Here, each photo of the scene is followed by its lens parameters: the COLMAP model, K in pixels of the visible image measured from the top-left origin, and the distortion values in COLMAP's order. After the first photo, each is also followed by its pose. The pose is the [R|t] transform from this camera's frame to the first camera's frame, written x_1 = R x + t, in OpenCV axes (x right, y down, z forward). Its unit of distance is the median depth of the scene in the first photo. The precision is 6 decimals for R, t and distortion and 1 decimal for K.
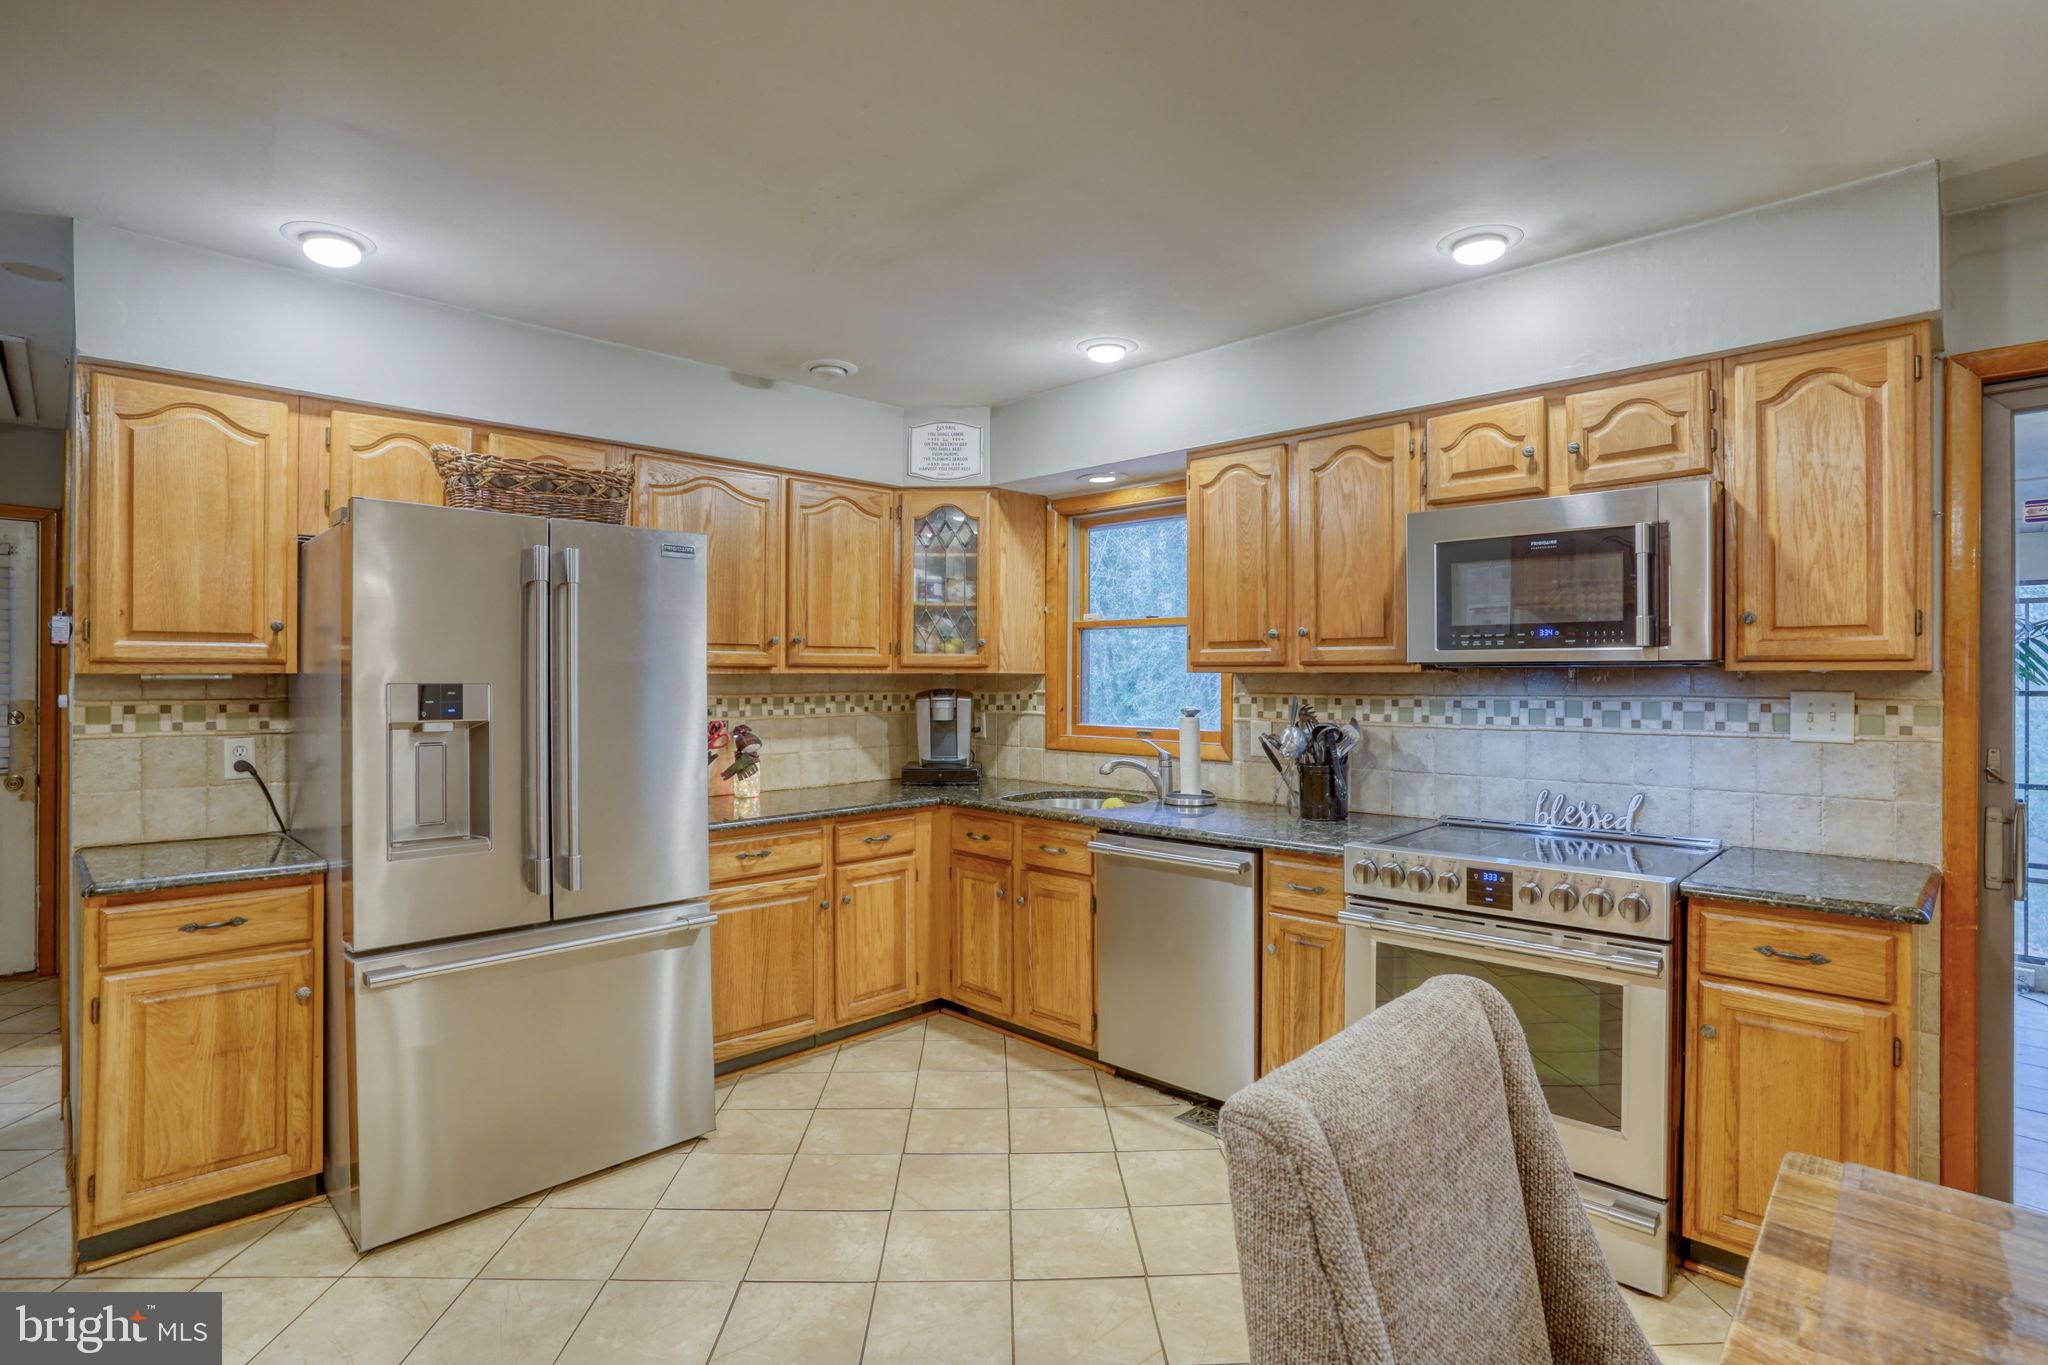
lens RADIAL K [[1012.3, 0, 1040.2], [0, 1012.3, 674.7], [0, 0, 1]] dist [-0.091833, 0.046329]
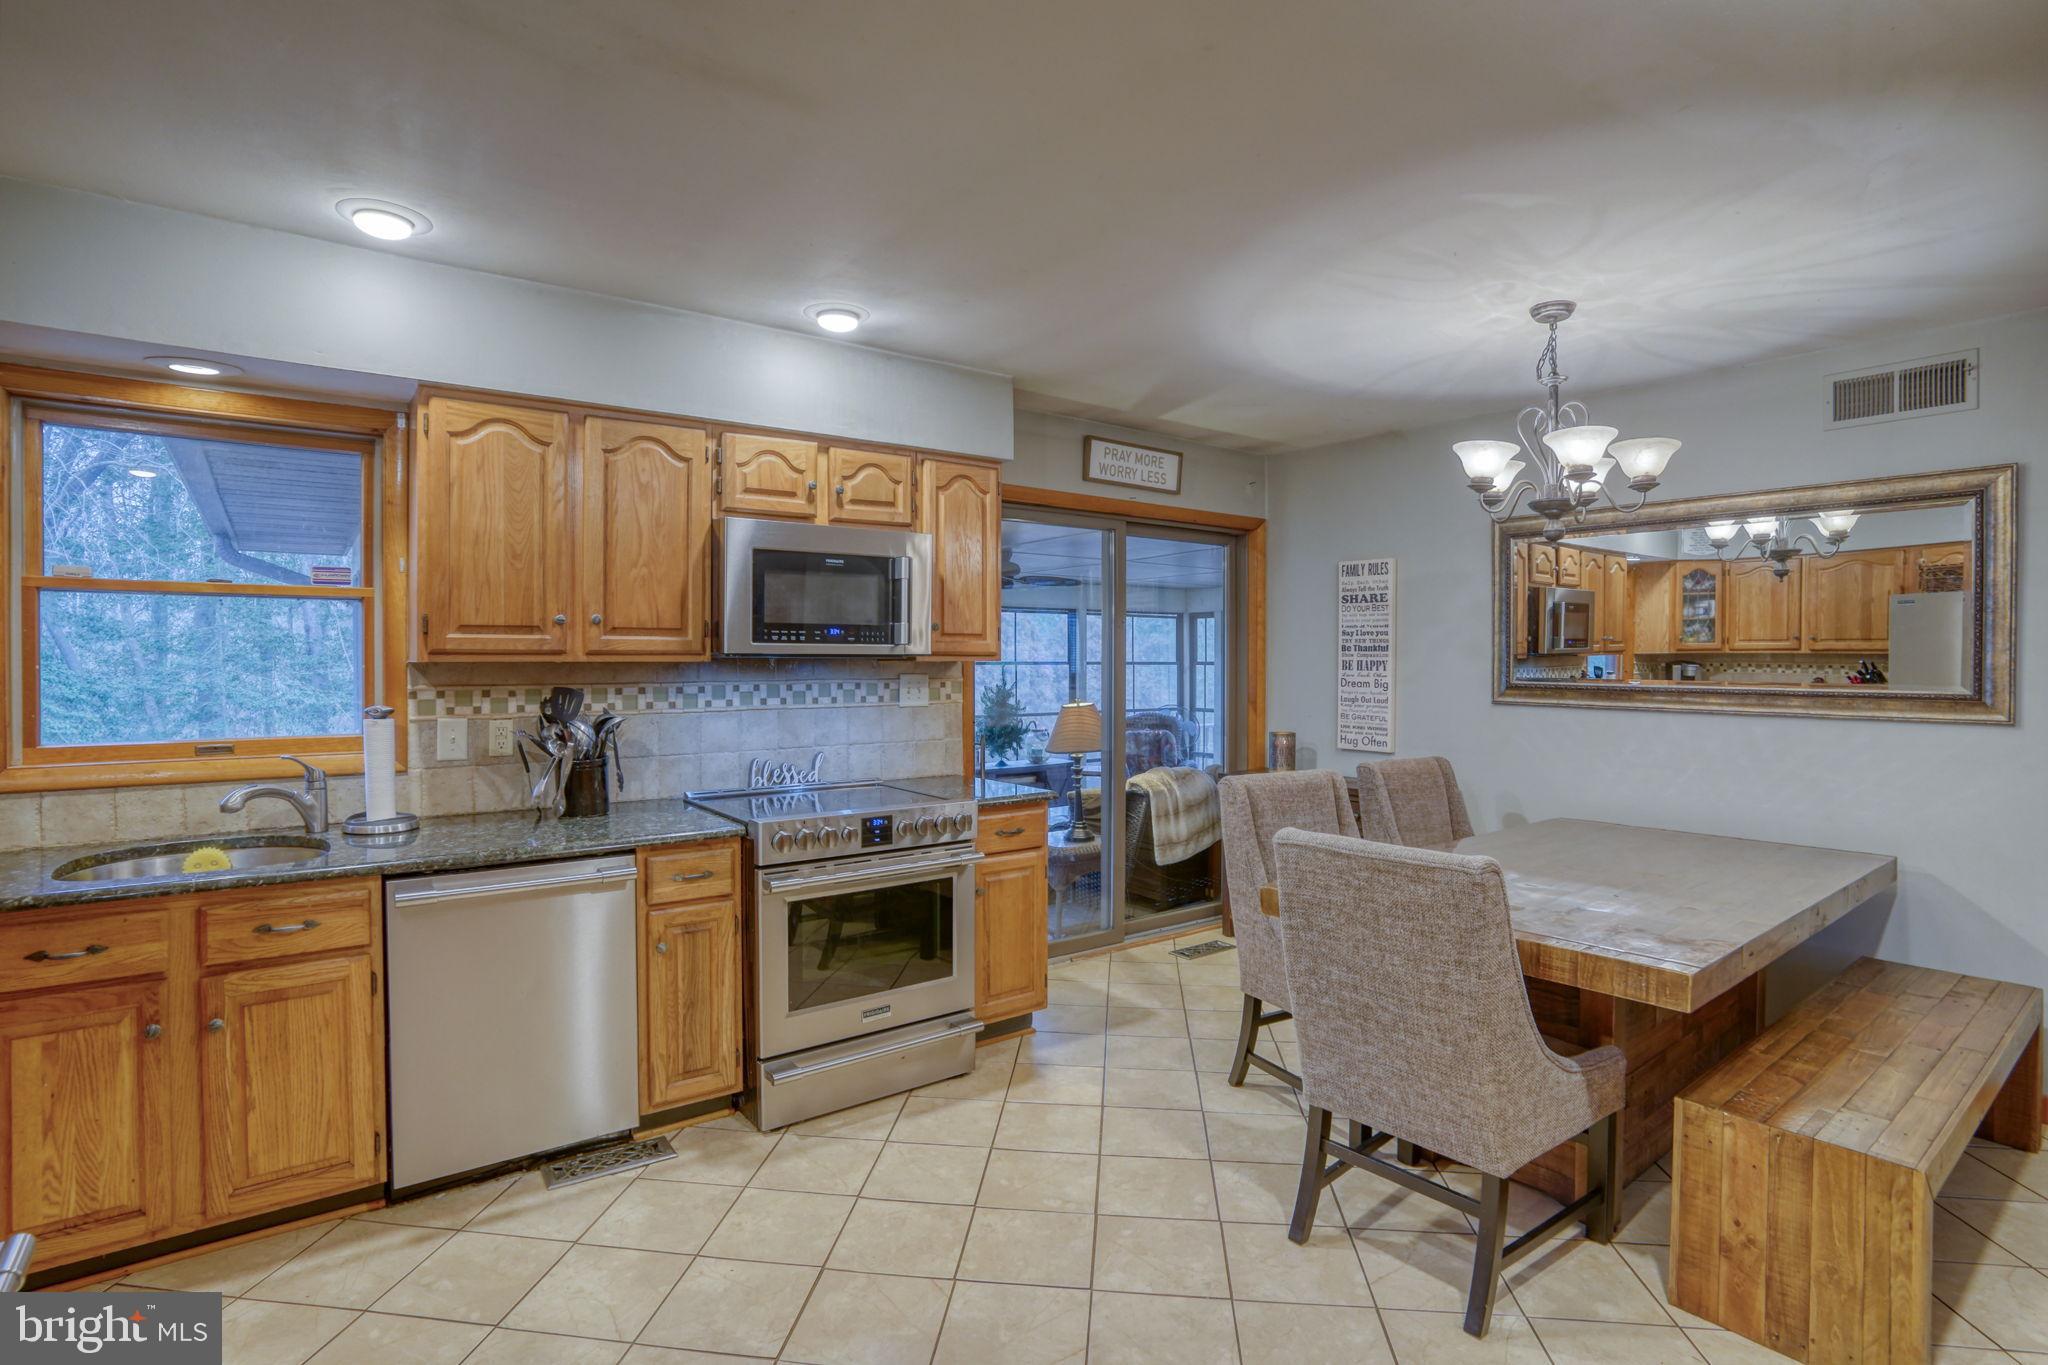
lens RADIAL K [[1013.8, 0, 1007.0], [0, 1013.8, 659.1], [0, 0, 1]] dist [-0.070965, 0.029151]
pose [[0.162352, -0.002865, 0.986729, -0.626185], [-0.003803, 0.999987, 0.003529, -0.010245], [-0.986726, -0.004326, 0.162338, 0.477885]]
